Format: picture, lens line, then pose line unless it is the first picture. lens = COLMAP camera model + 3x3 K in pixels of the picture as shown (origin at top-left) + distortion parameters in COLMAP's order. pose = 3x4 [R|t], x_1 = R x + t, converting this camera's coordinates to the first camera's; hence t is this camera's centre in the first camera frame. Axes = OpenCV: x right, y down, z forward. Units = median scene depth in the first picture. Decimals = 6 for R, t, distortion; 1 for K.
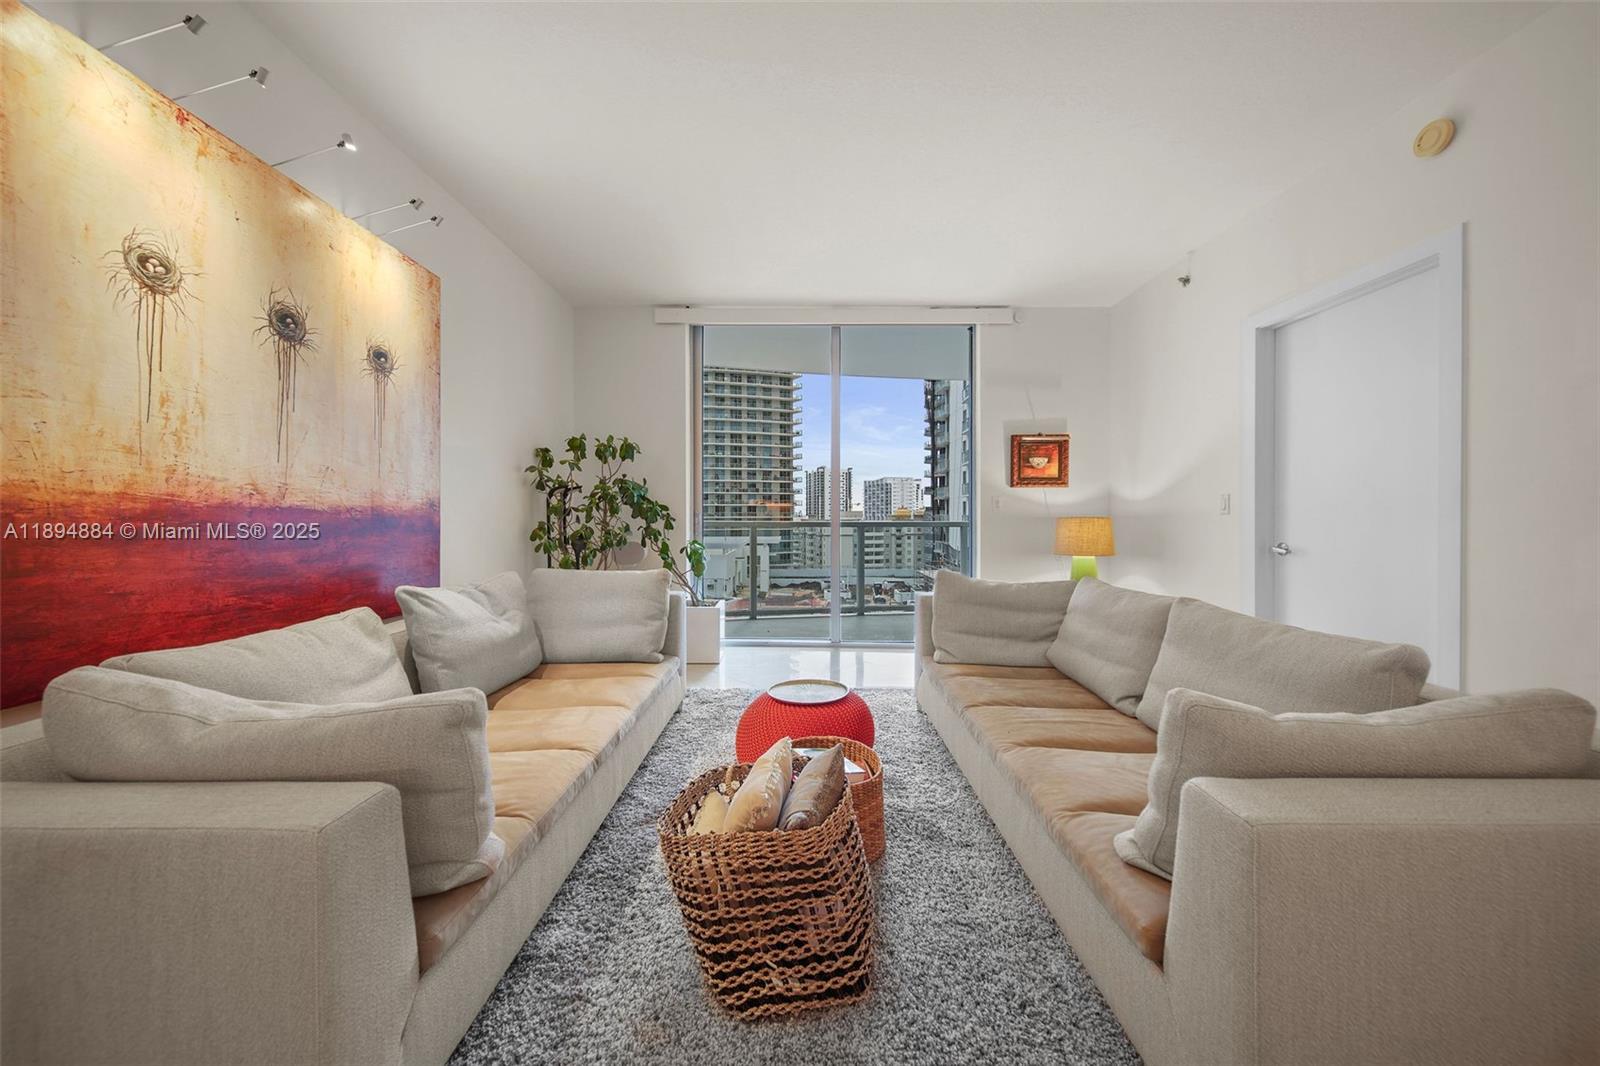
lens RADIAL K [[561.3, 0, 797.4], [0, 561.3, 519.1], [0, 0, 1]] dist [0.000711, -0.000215]
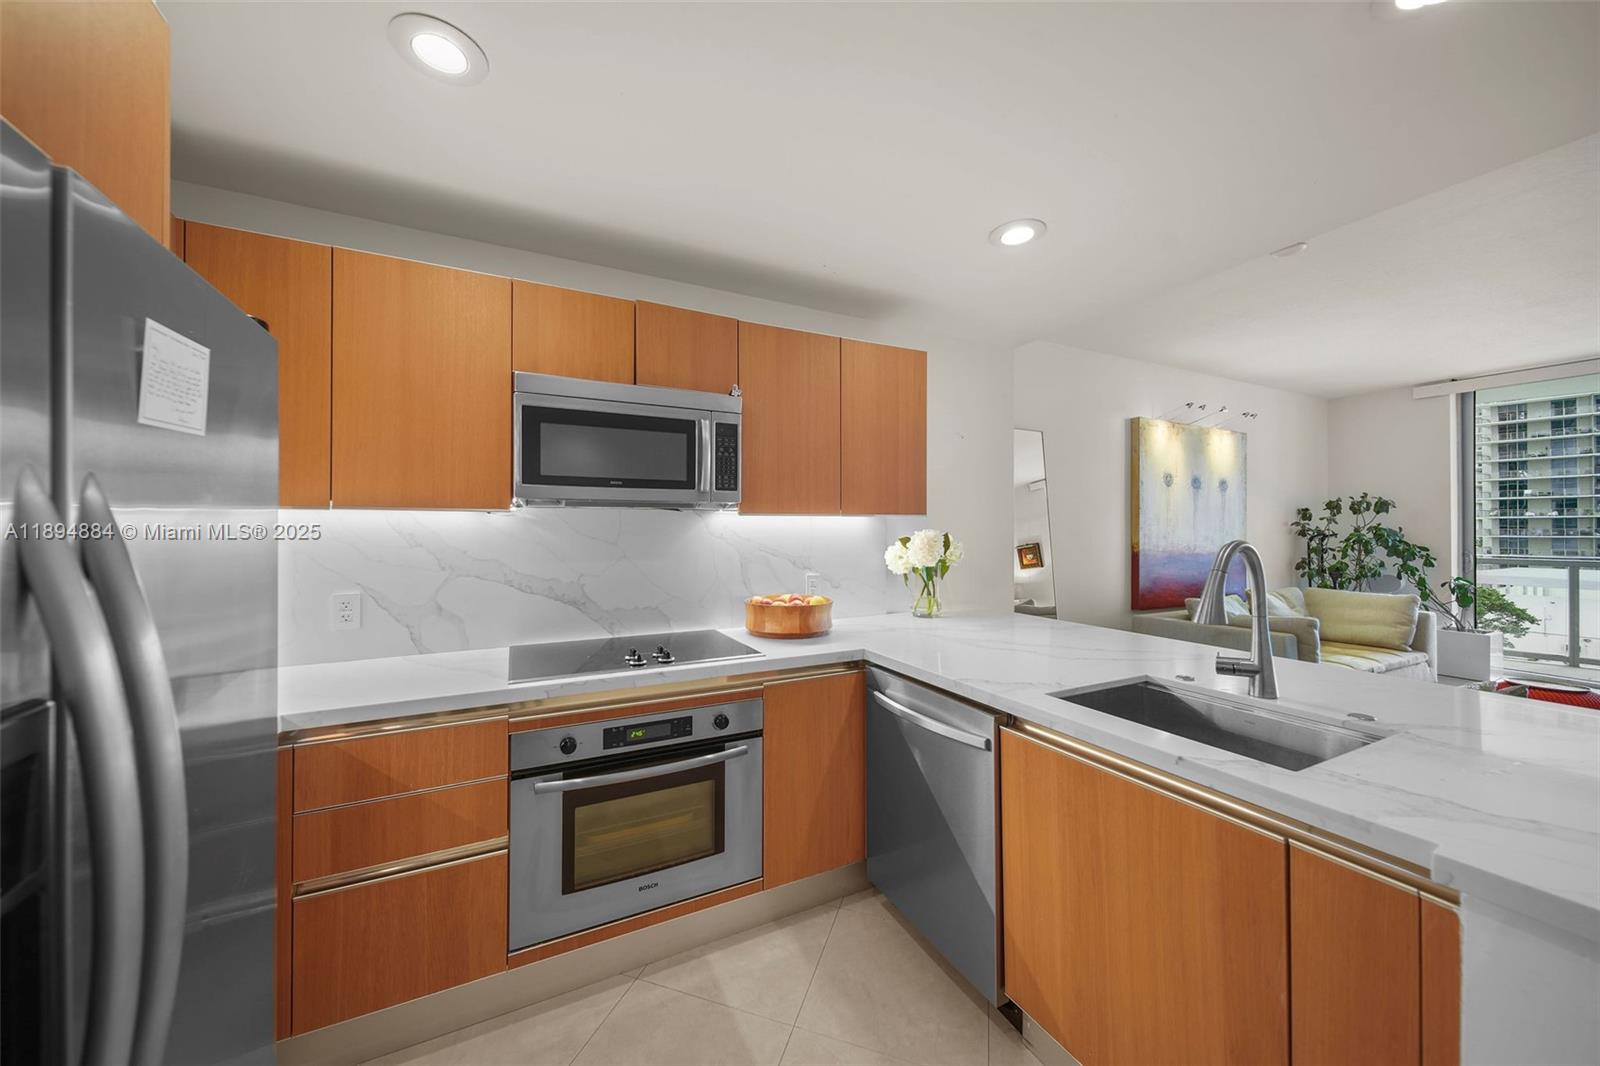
lens RADIAL K [[561.9, 0, 795.3], [0, 561.9, 526.8], [0, 0, 1]] dist [0.011818, -0.003459]
pose [[0.449714, -0.004258, -0.893163, 0.267940], [-0.008219, 0.999927, -0.008905, -0.048678], [0.893135, 0.011346, 0.449646, -0.835330]]
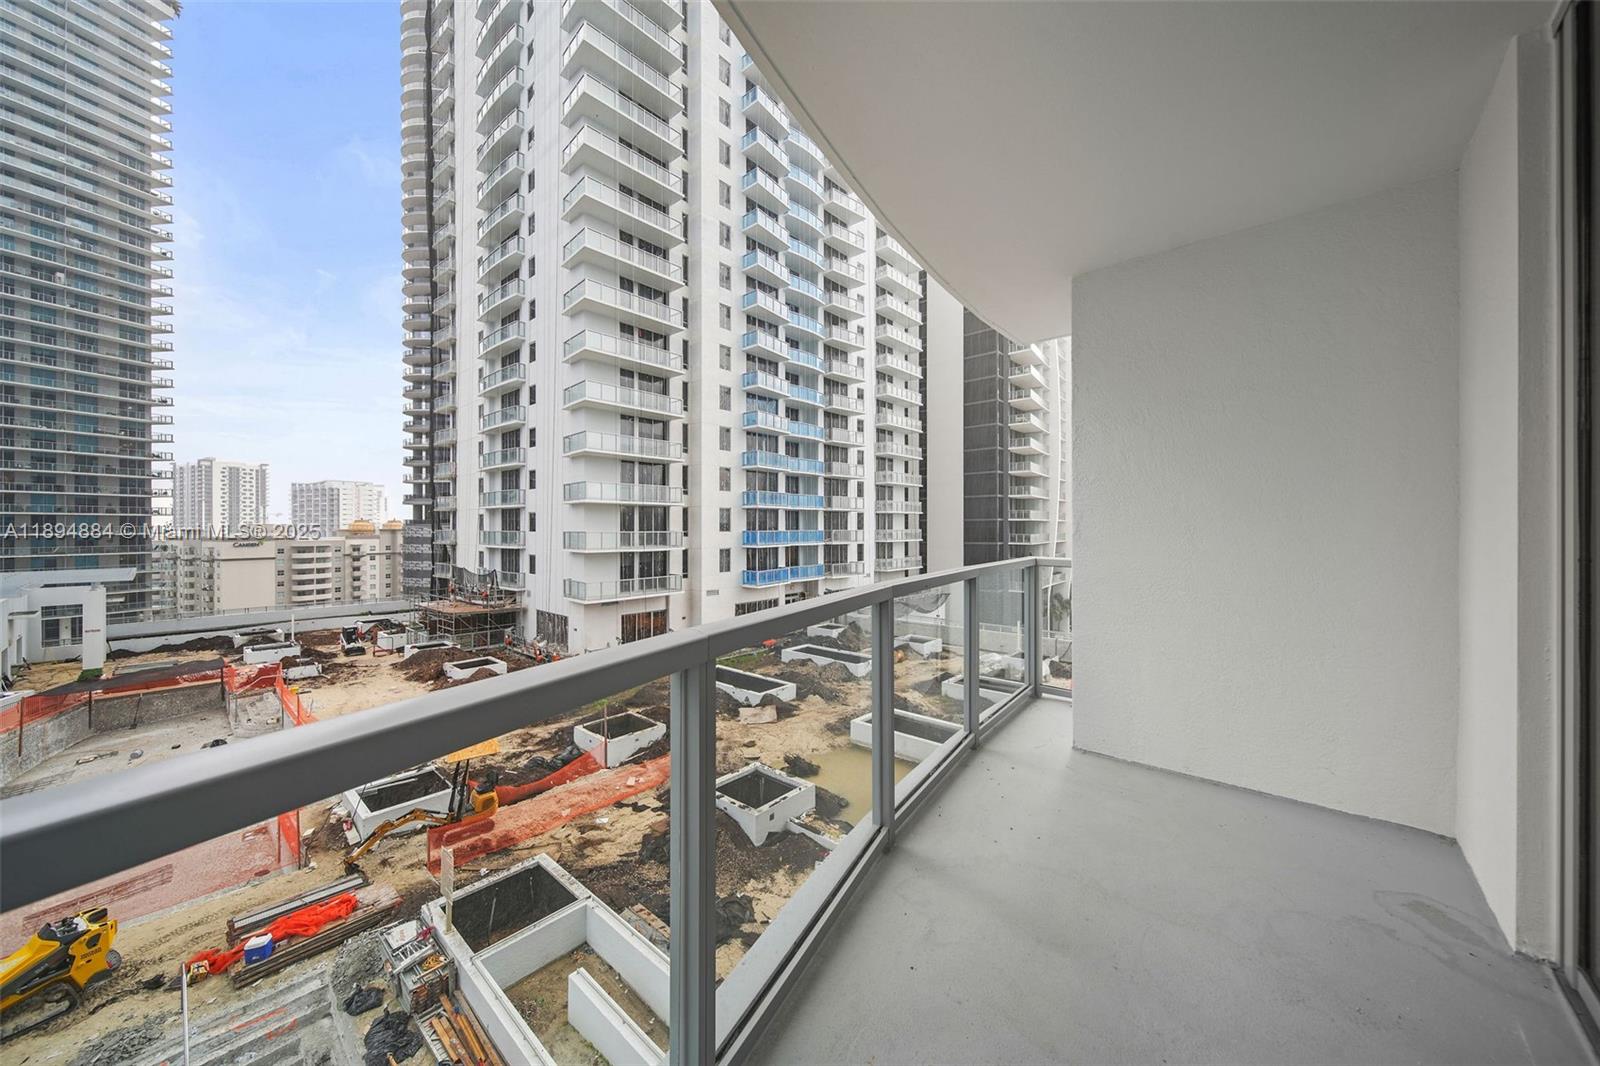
lens RADIAL K [[566.5, 0, 794.8], [0, 566.5, 527.2], [0, 0, 1]] dist [0.013910, -0.004073]
pose [[0.664436, 0.000096, 0.747345, -0.316152], [0.007273, 0.999952, -0.006594, -0.049549], [-0.747310, 0.009816, 0.664403, 1.282304]]
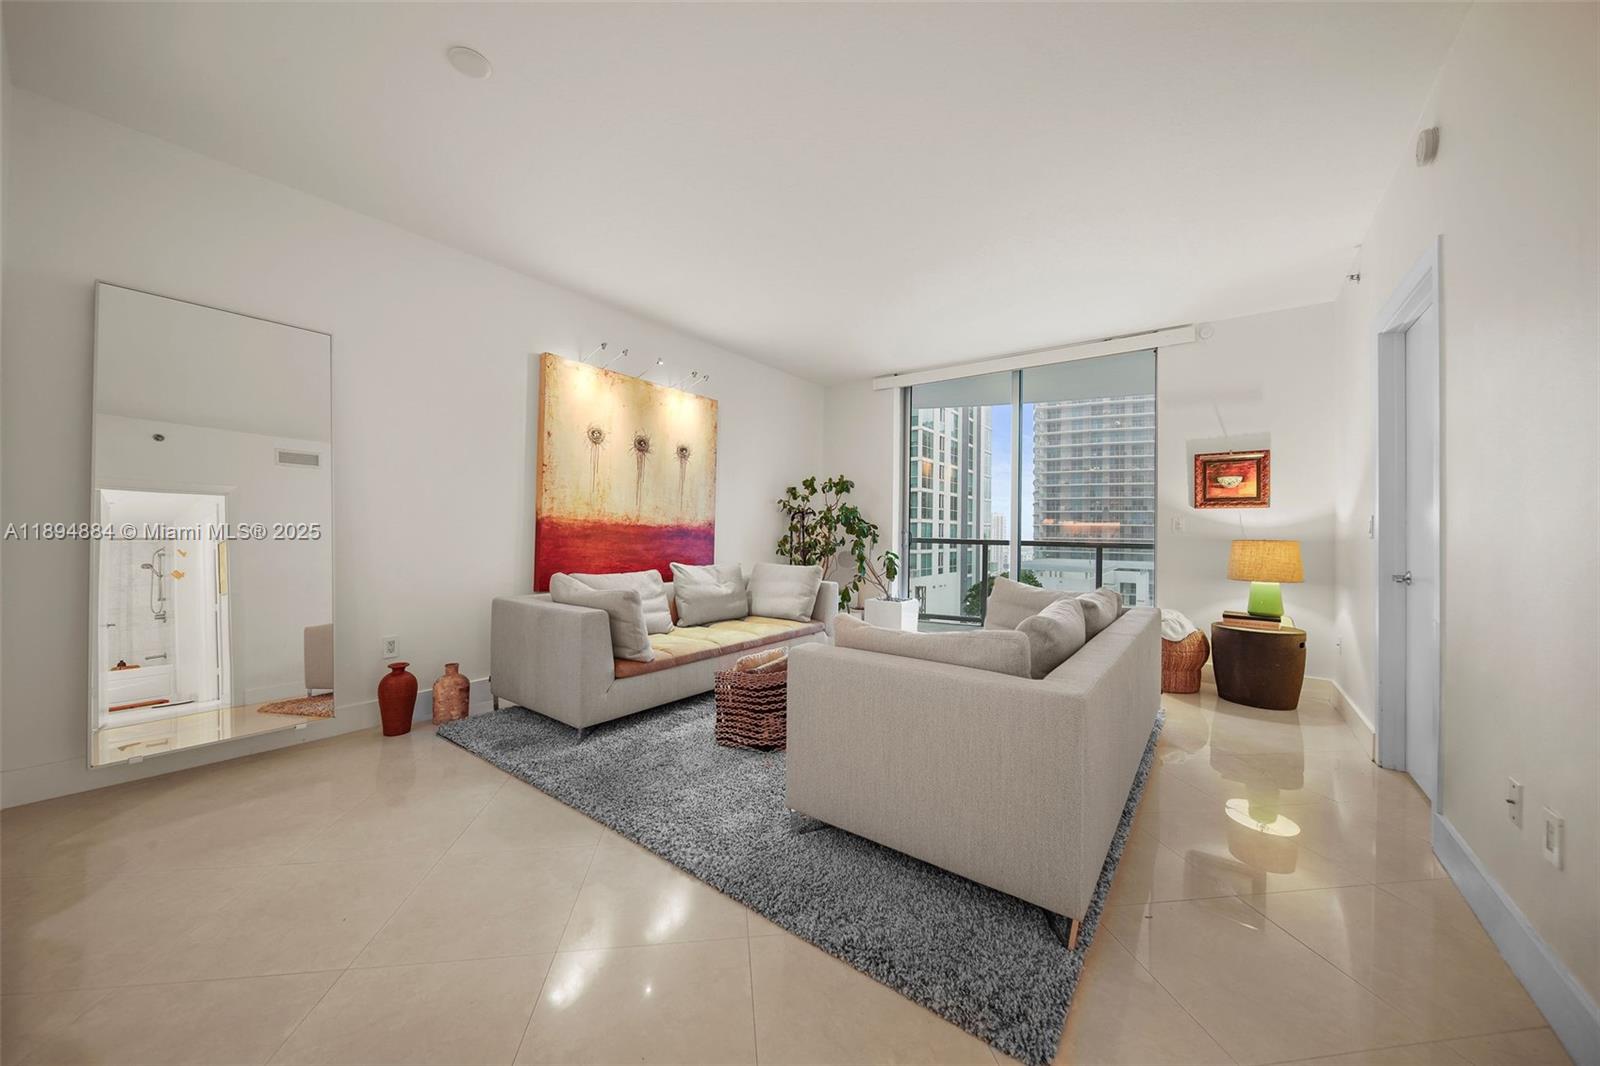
lens RADIAL K [[557.9, 0, 798.0], [0, 557.9, 526.0], [0, 0, 1]] dist [0.000940, -0.000168]
pose [[0.802251, 0.006178, -0.596956, 0.437139], [-0.019426, 0.999687, -0.015761, 0.002324], [0.596671, 0.024240, 0.802119, -0.195515]]
